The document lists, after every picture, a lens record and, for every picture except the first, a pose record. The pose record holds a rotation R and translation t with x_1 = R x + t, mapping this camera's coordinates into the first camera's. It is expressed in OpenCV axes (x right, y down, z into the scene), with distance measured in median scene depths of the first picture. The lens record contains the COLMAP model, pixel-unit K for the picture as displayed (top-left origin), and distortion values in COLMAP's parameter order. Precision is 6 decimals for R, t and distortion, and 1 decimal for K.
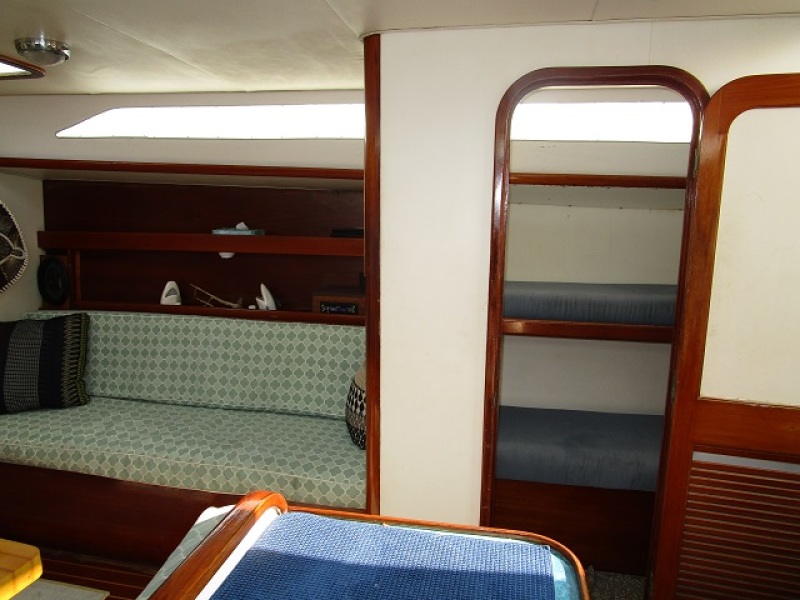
lens RADIAL K [[569.4, 0, 400.0], [0, 569.4, 300.0], [0, 0, 1]] dist [-0.034762, 0.012124]
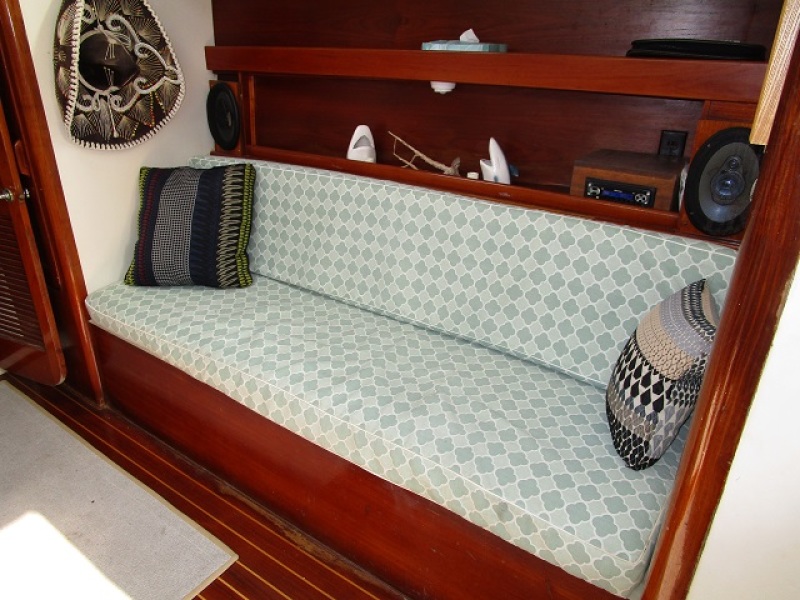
lens RADIAL K [[569.4, 0, 400.0], [0, 569.4, 300.0], [0, 0, 1]] dist [-0.034762, 0.012124]
pose [[0.915429, 0.169206, -0.365183, -0.083693], [-0.071709, 0.961386, 0.265696, -0.017038], [0.396039, -0.217039, 0.892215, 0.391257]]
